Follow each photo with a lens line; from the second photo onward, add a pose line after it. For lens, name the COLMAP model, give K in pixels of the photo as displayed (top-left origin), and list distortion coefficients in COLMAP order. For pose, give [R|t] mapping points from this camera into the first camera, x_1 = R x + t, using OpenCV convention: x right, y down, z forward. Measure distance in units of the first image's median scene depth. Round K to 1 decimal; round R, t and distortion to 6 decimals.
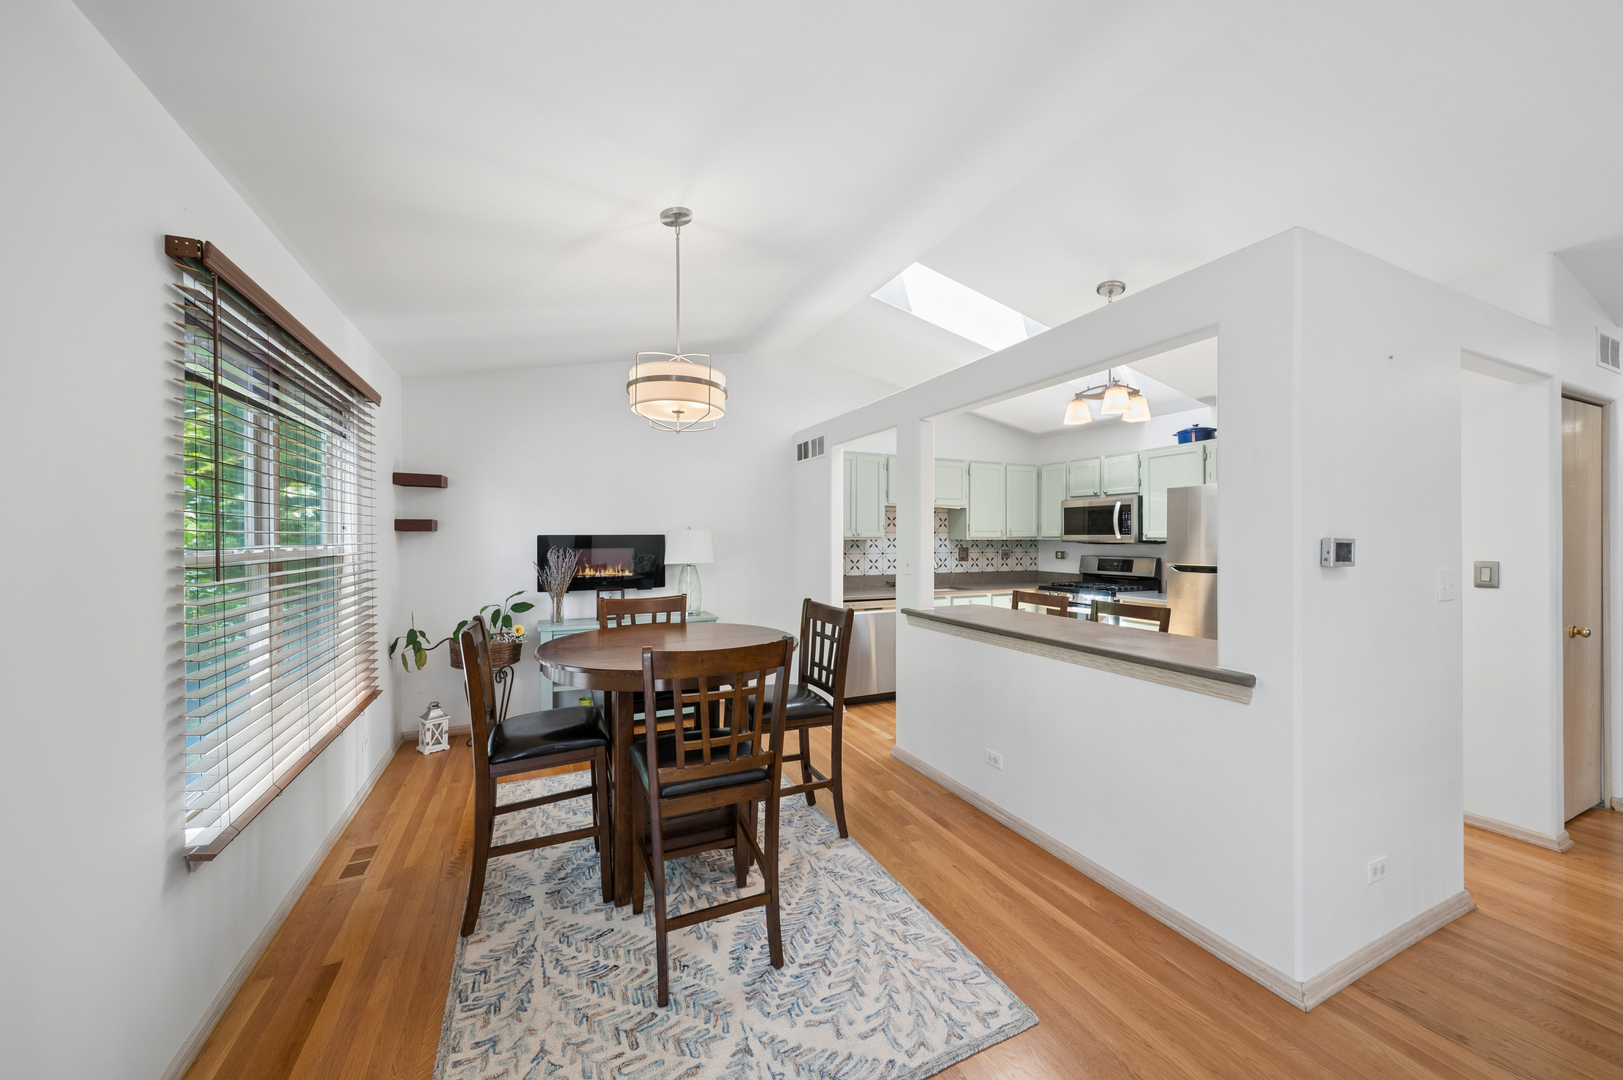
lens RADIAL K [[587.4, 0, 811.5], [0, 587.4, 540.0], [0, 0, 1]] dist [0.009227, -0.000025]
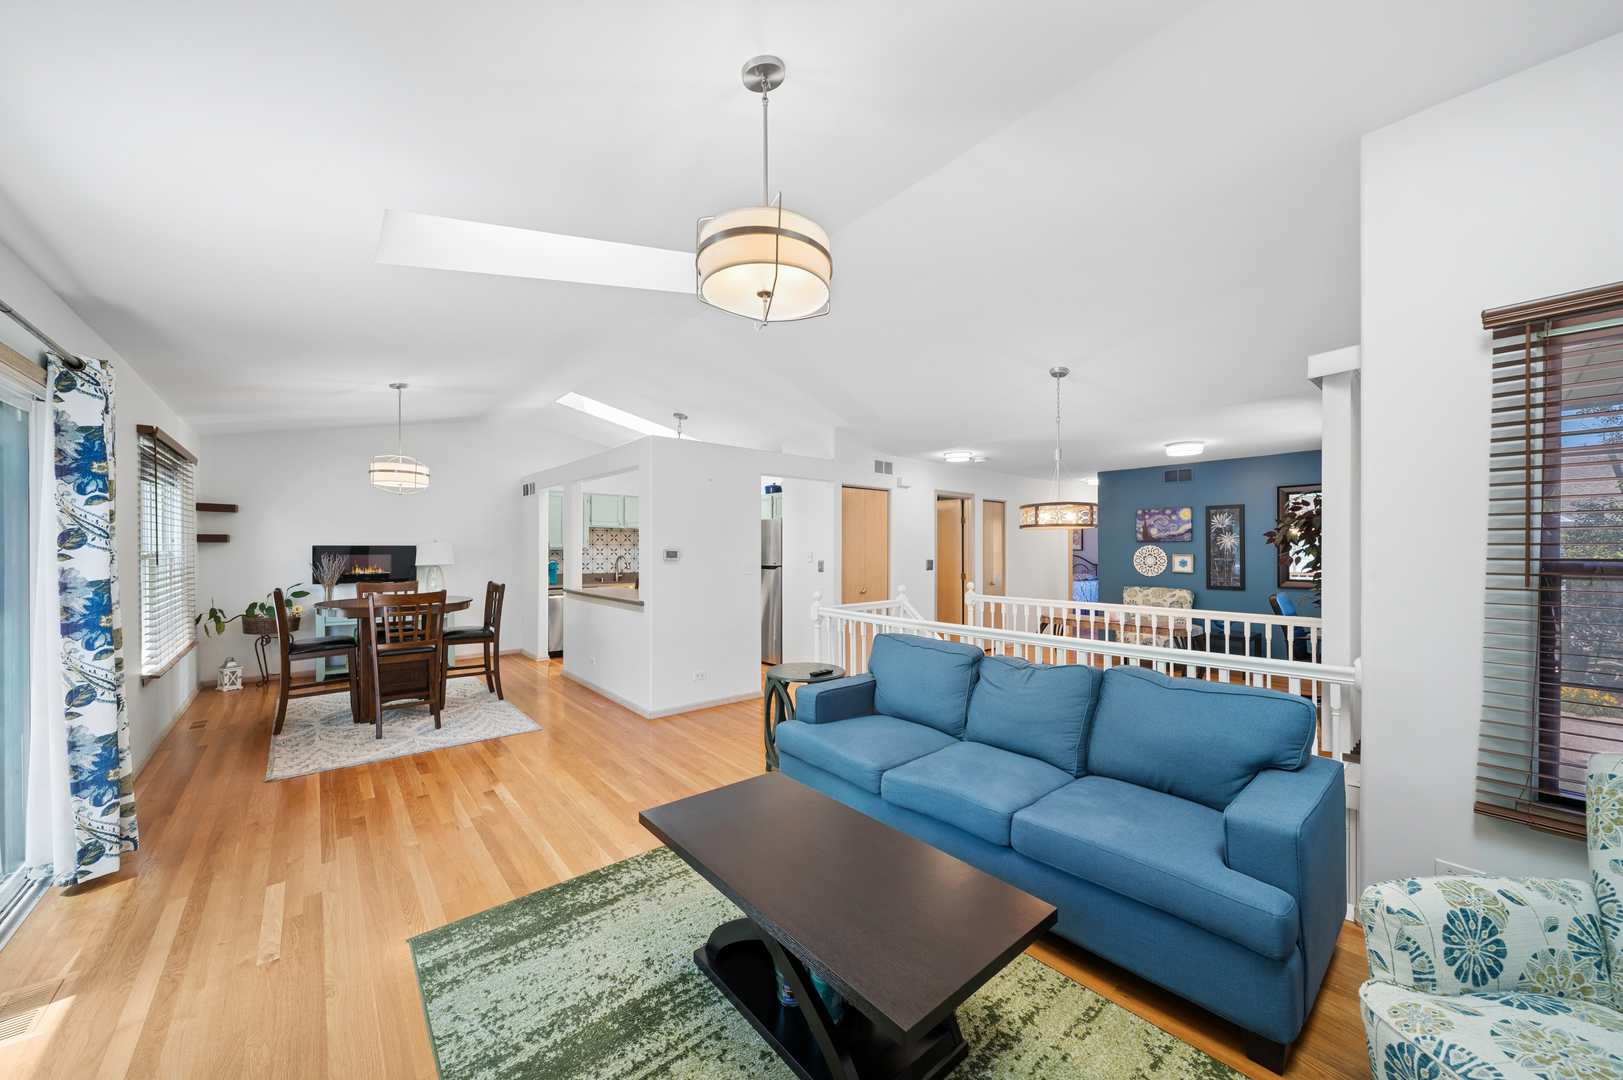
lens RADIAL K [[579.2, 0, 815.4], [0, 579.2, 552.7], [0, 0, 1]] dist [0.000765, -0.000152]
pose [[0.959400, 0.002052, 0.282042, 0.385034], [-0.003326, 0.999986, 0.004040, -0.000404], [-0.282029, -0.004814, 0.959394, -0.864920]]
